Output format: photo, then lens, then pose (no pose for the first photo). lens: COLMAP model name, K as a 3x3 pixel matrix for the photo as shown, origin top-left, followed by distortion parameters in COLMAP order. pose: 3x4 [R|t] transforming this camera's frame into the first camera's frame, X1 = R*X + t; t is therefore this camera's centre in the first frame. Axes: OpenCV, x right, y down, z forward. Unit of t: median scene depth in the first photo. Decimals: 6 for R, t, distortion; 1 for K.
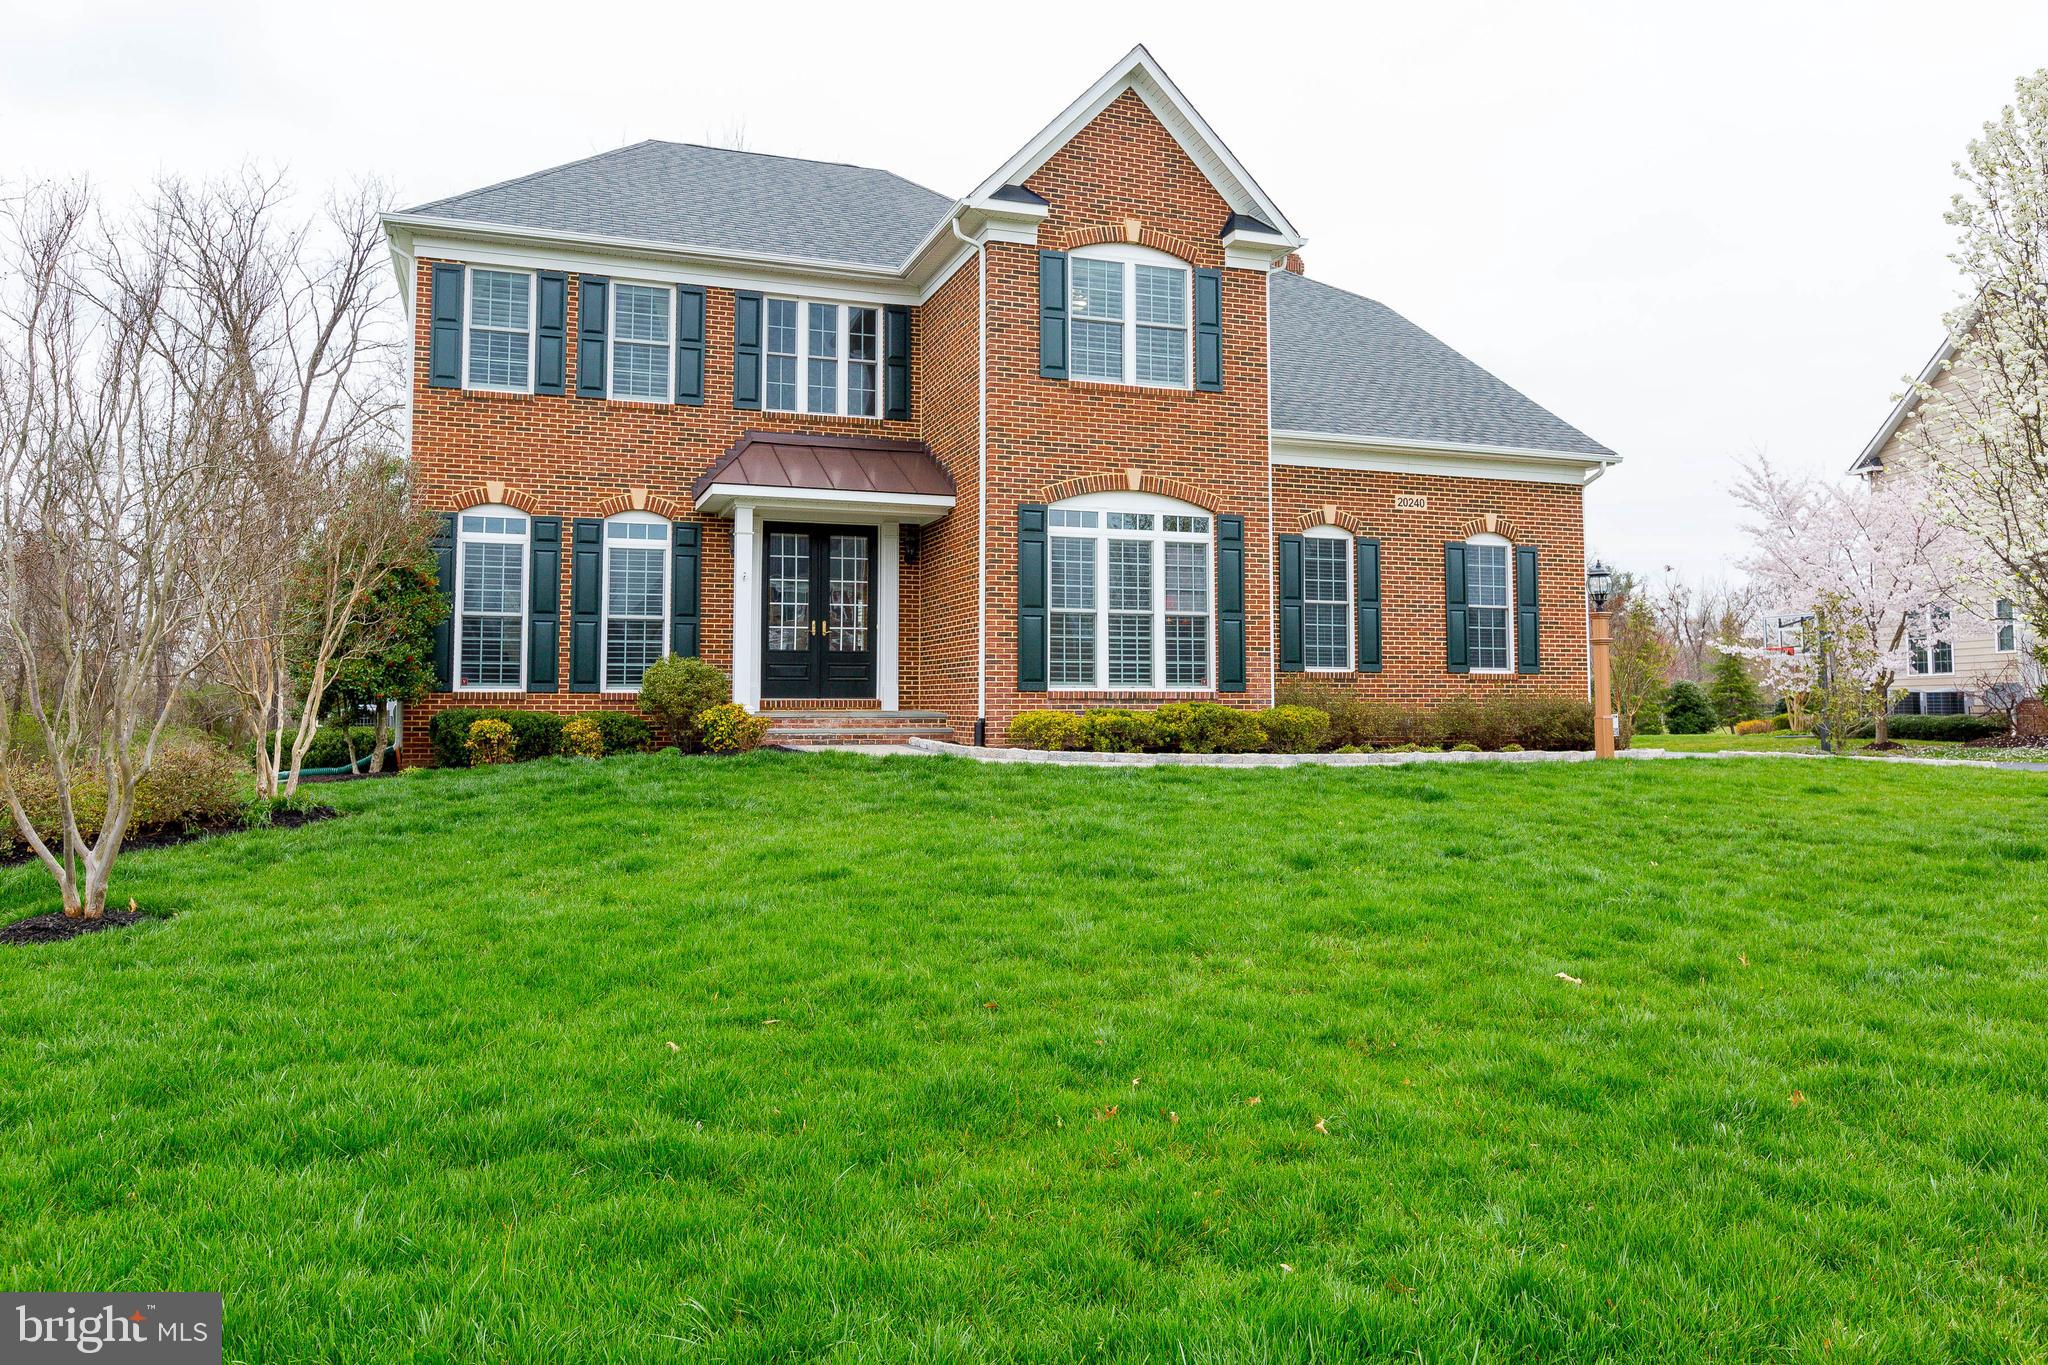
lens RADIAL K [[952.7, 0, 1023.3], [0, 952.7, 637.4], [0, 0, 1]] dist [0.001180, -0.000008]
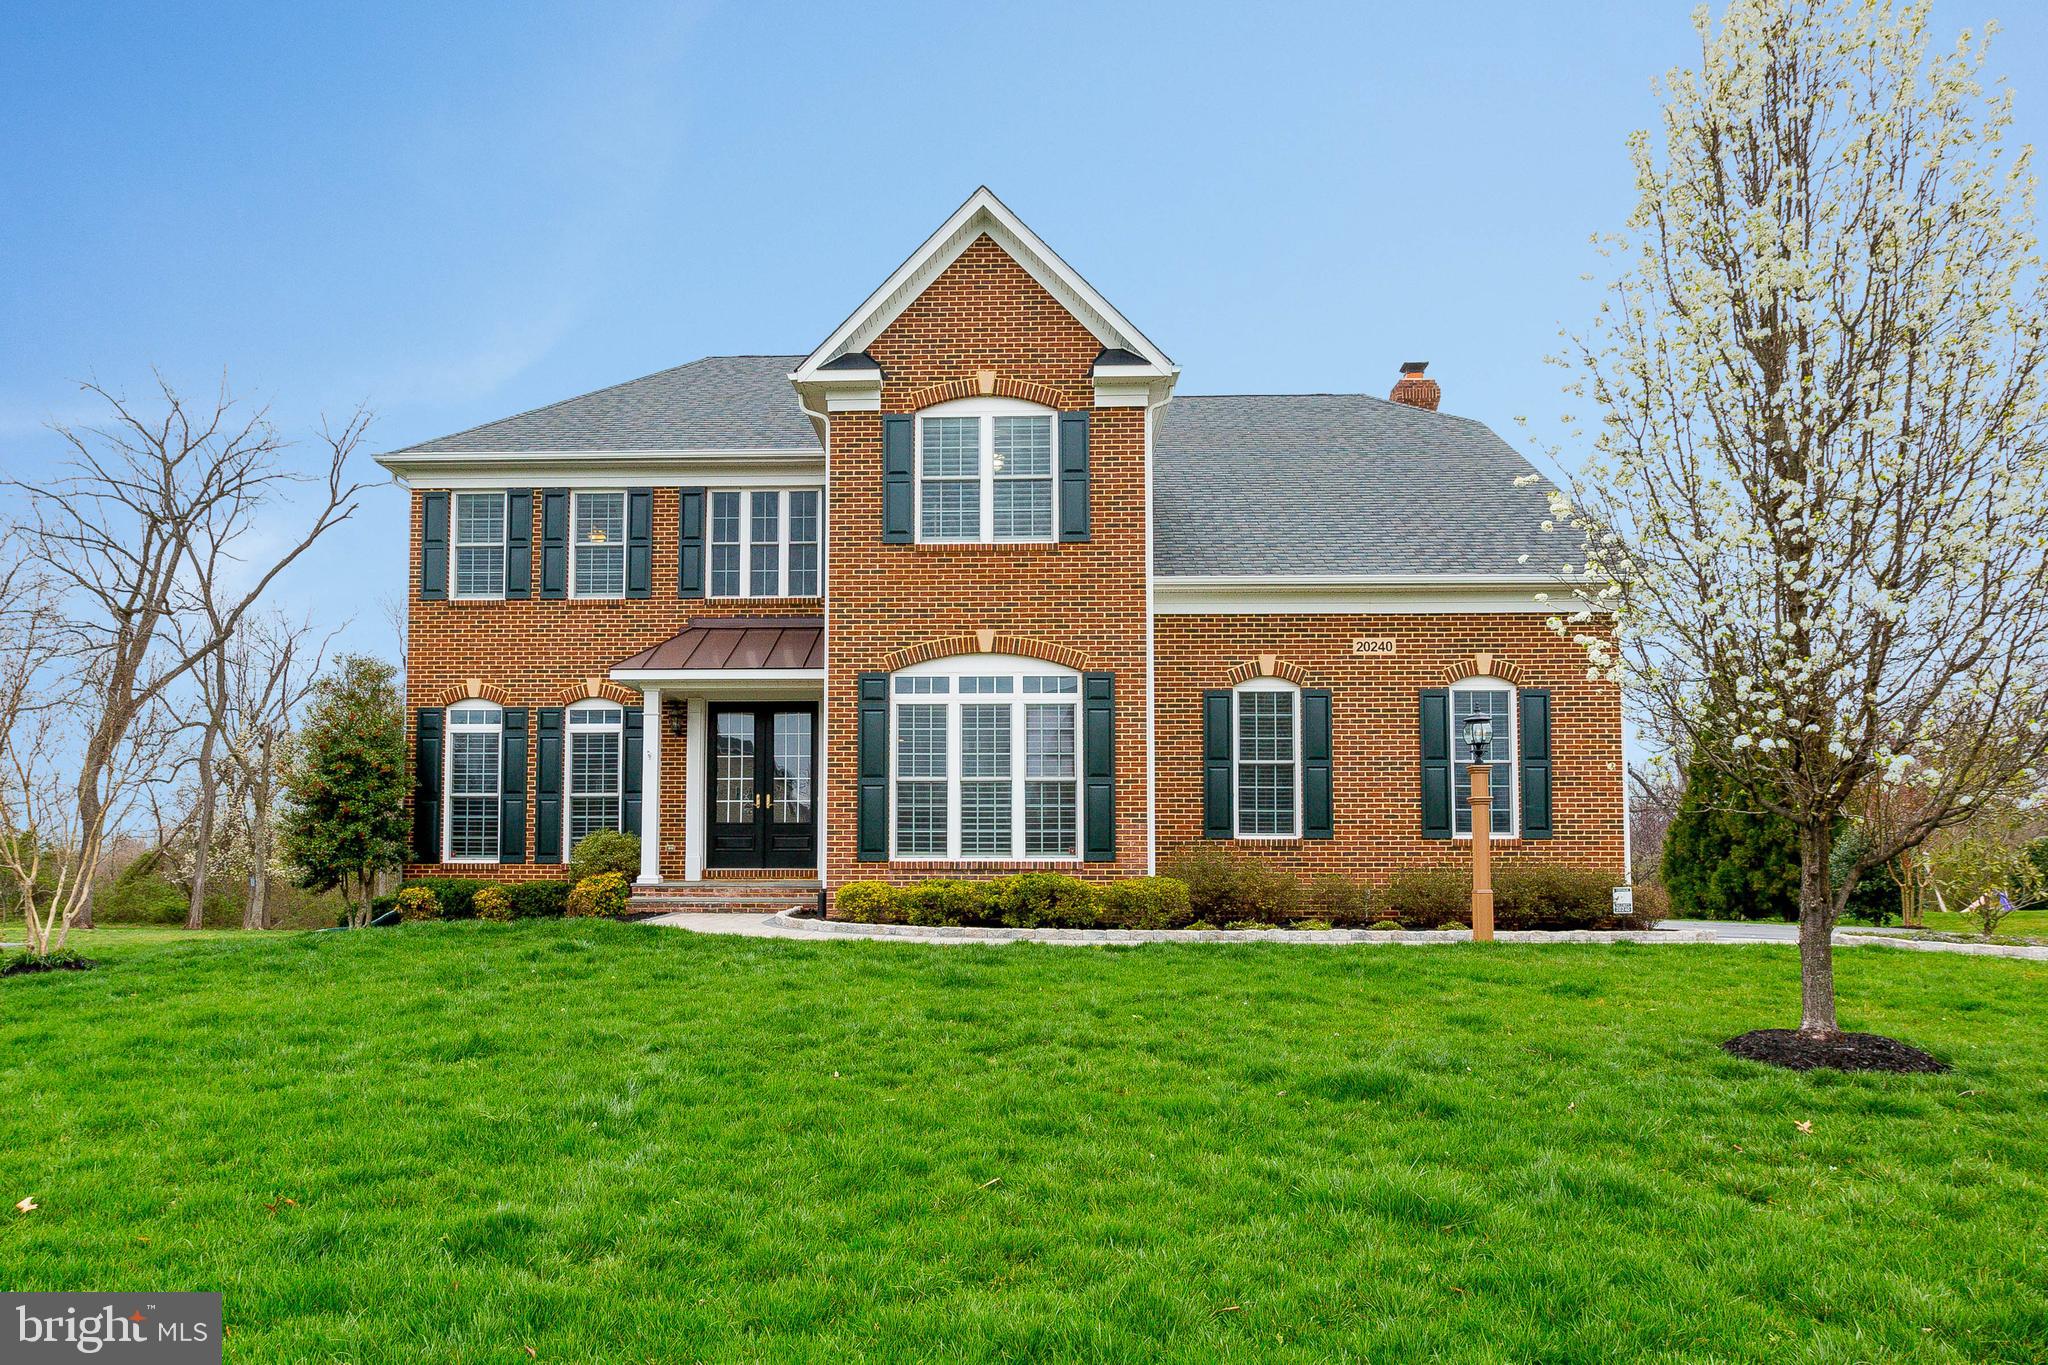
lens RADIAL K [[932.3, 0, 1024.3], [0, 932.3, 812.7], [0, 0, 1]] dist [-0.000583, 0.000117]
pose [[0.965281, -0.016138, -0.260714, 0.382061], [0.017611, 0.999839, 0.003313, 0.004763], [0.260618, -0.007790, 0.965410, 0.096898]]
